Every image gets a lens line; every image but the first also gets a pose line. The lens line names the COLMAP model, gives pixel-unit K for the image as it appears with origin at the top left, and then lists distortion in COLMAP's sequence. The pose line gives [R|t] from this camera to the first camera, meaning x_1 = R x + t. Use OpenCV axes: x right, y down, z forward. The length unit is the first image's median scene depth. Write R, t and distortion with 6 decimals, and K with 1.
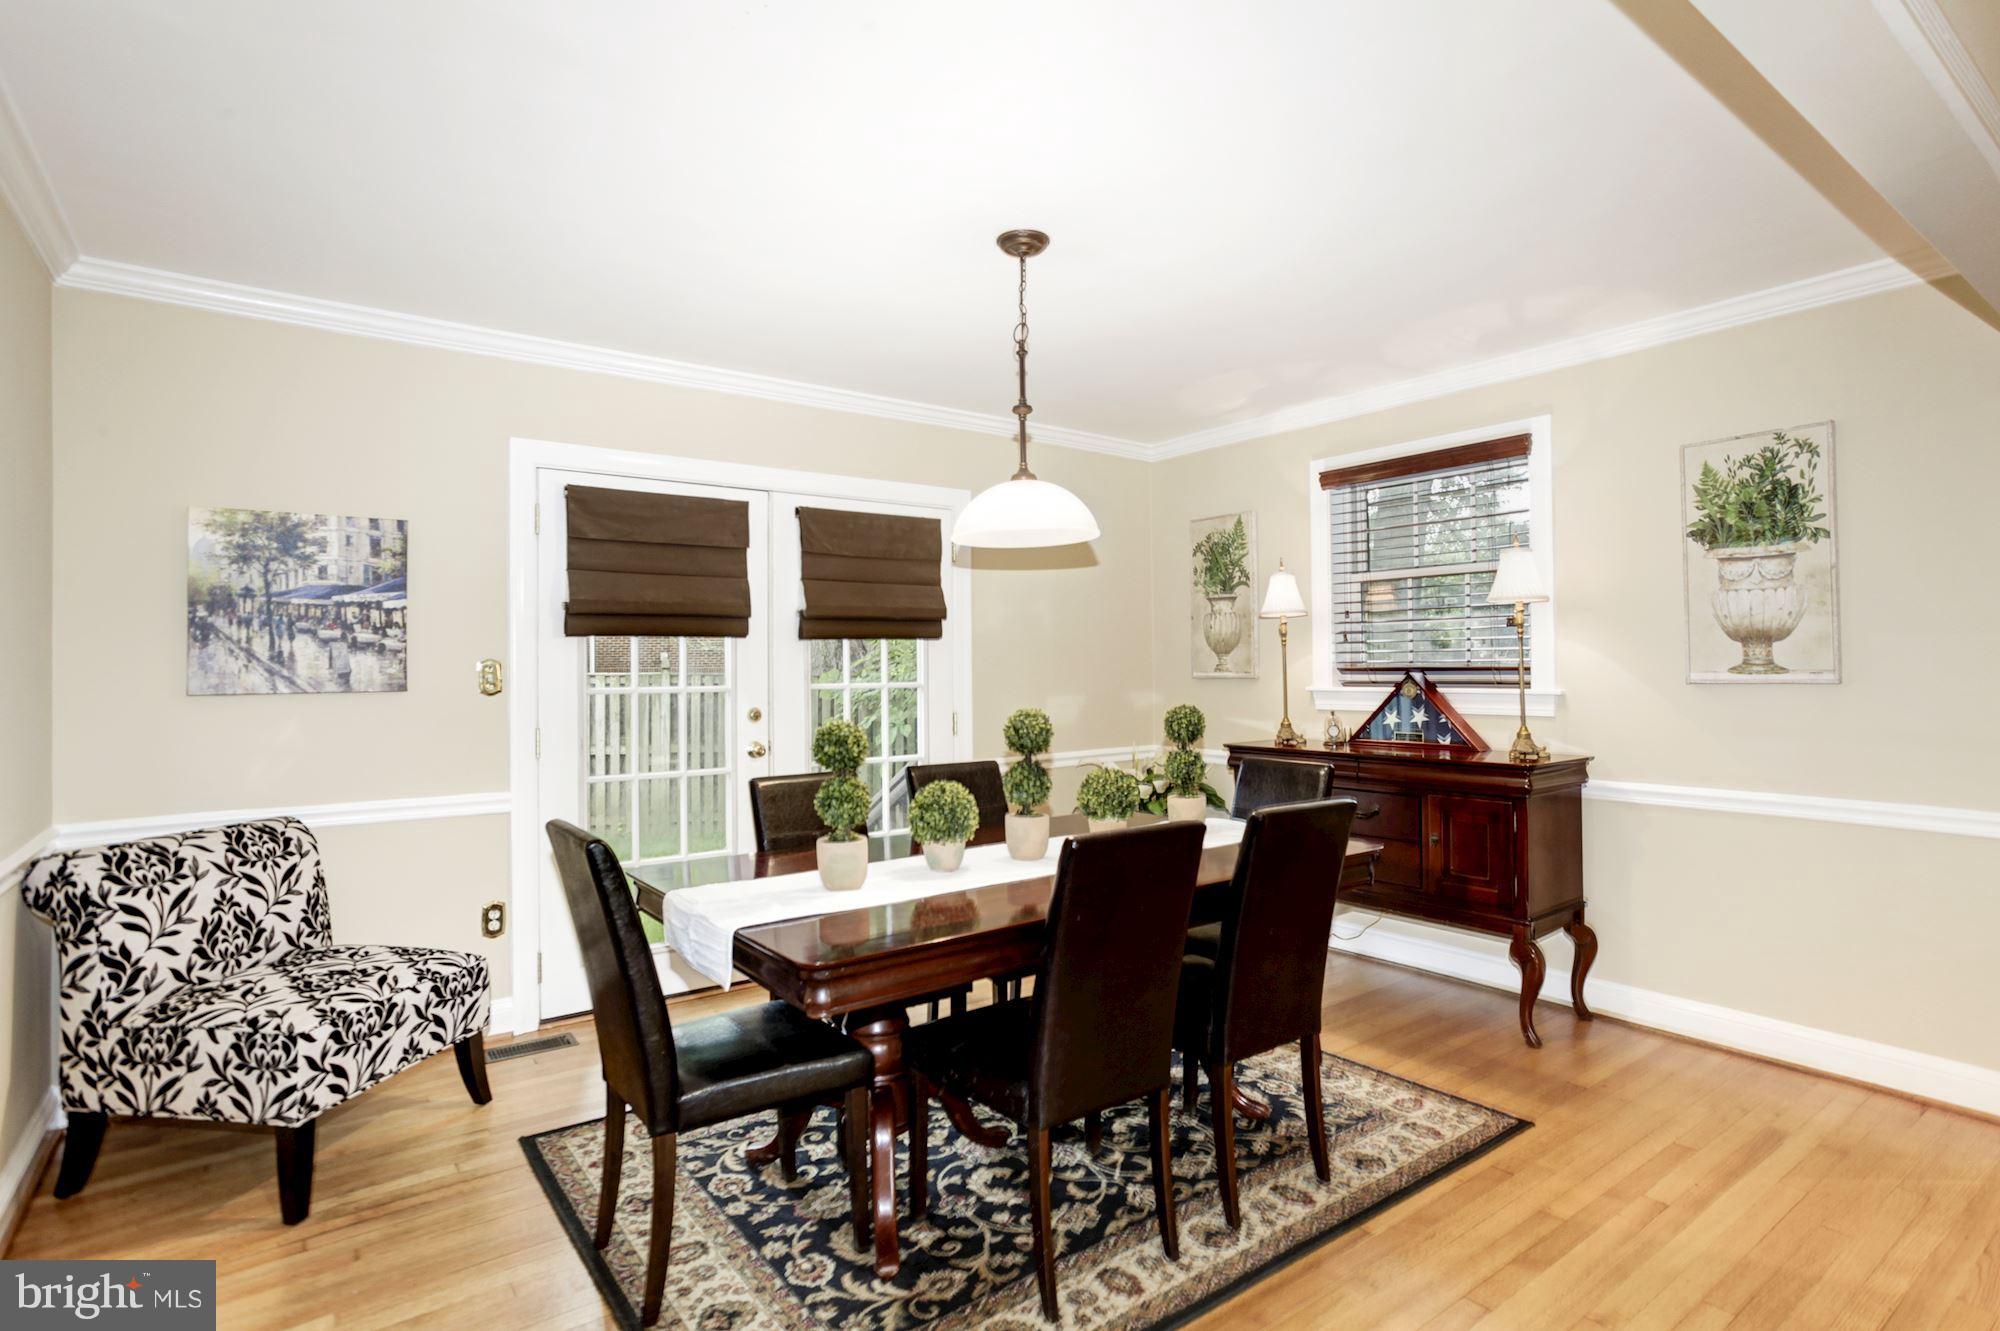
lens RADIAL K [[999.0, 0, 998.6], [0, 999.0, 654.6], [0, 0, 1]] dist [-0.027583, 0.014867]
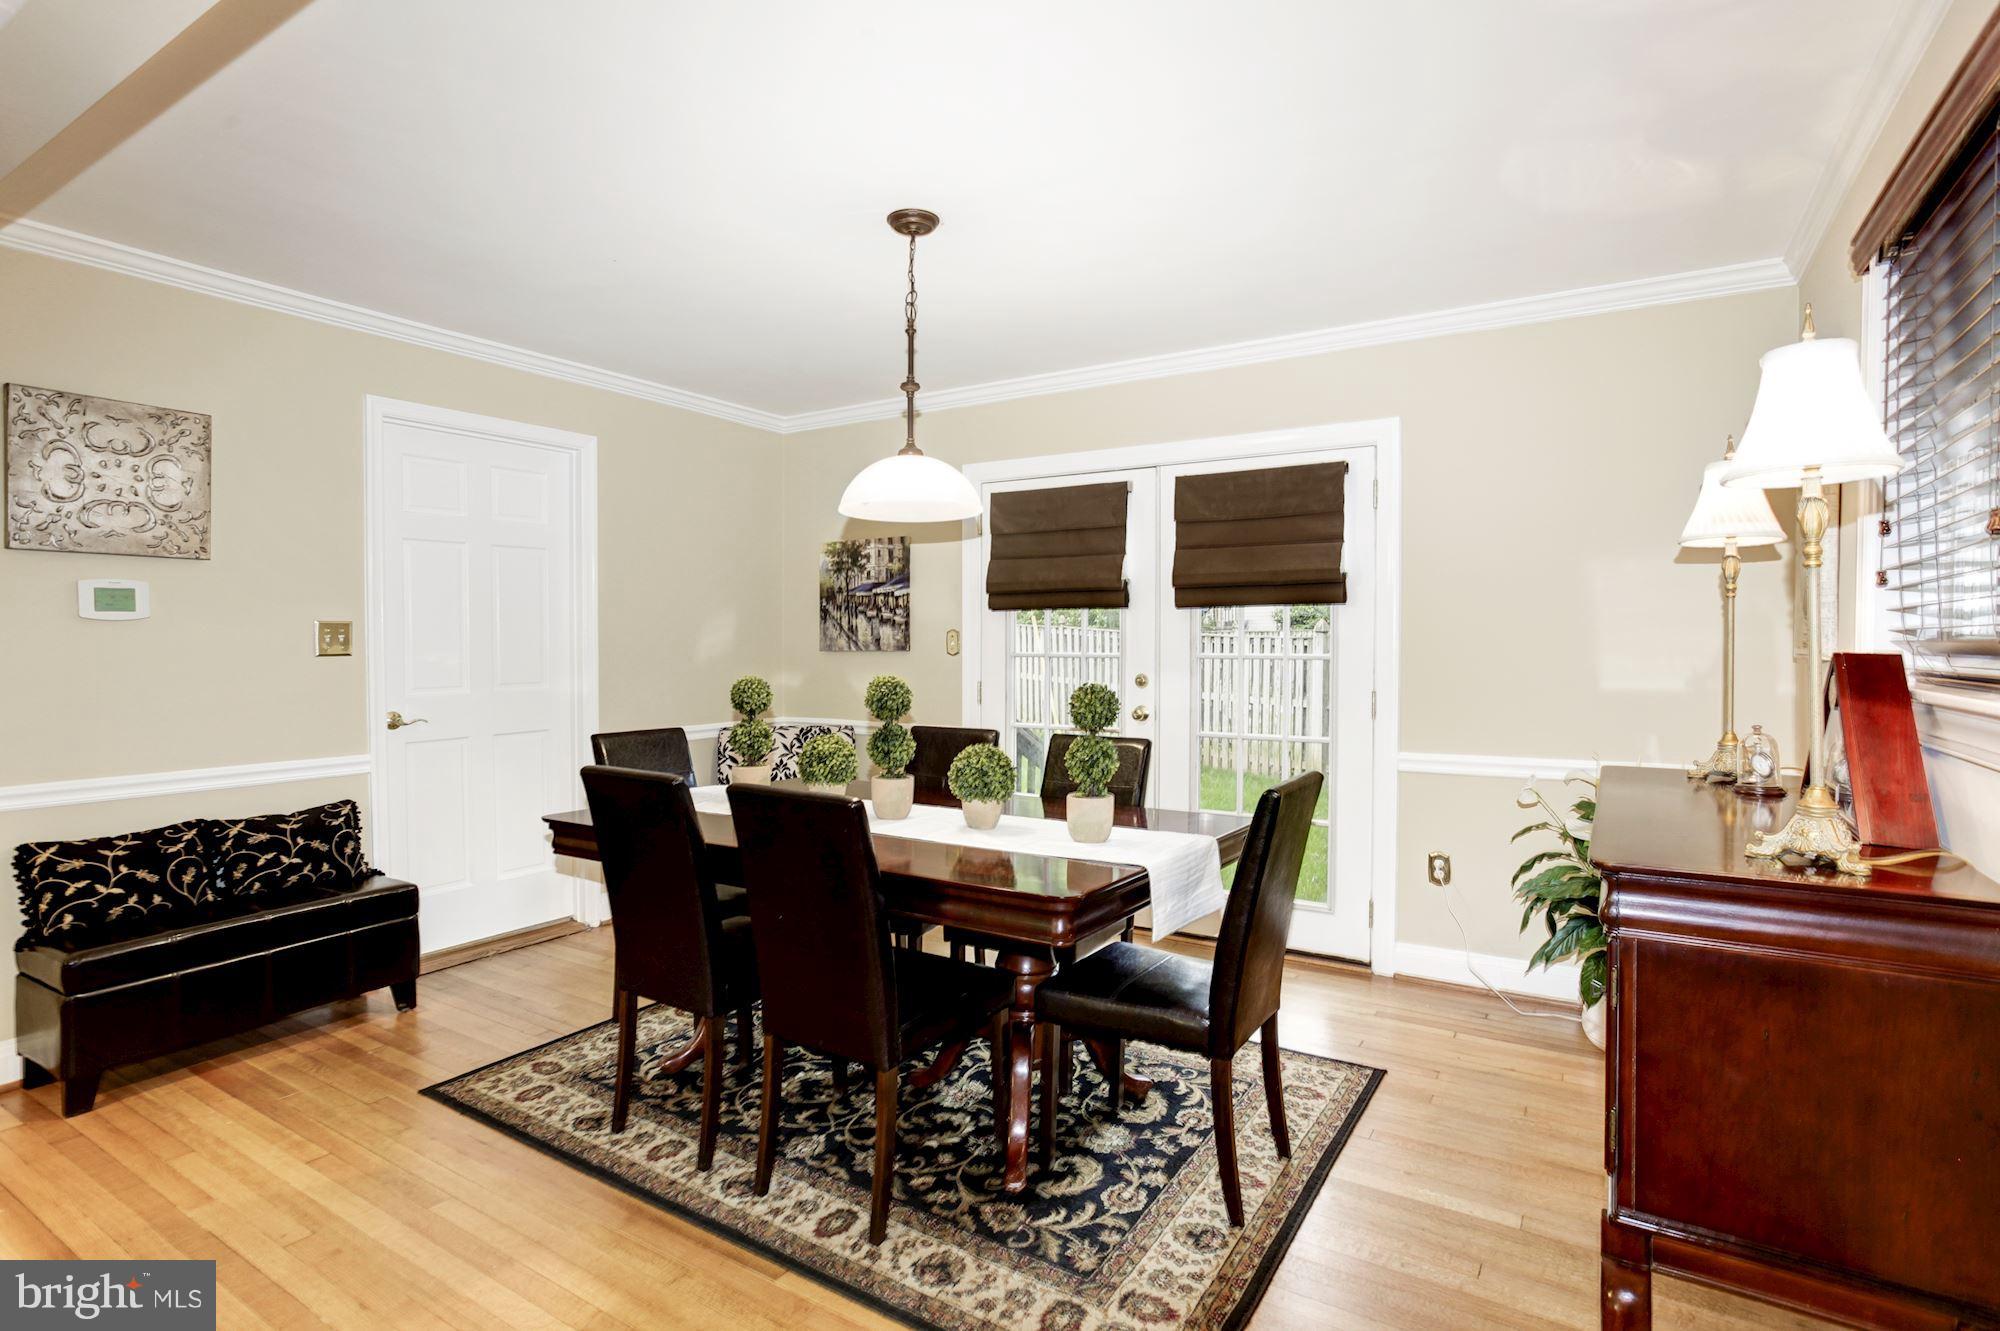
lens RADIAL K [[999.0, 0, 1072.2], [0, 999.0, 670.4], [0, 0, 1]] dist [-0.027583, 0.014867]
pose [[0.387069, 0.038308, -0.921255, 0.921170], [0.010477, 0.998889, 0.045938, 0.000004], [0.921991, -0.027433, 0.386238, 0.663958]]
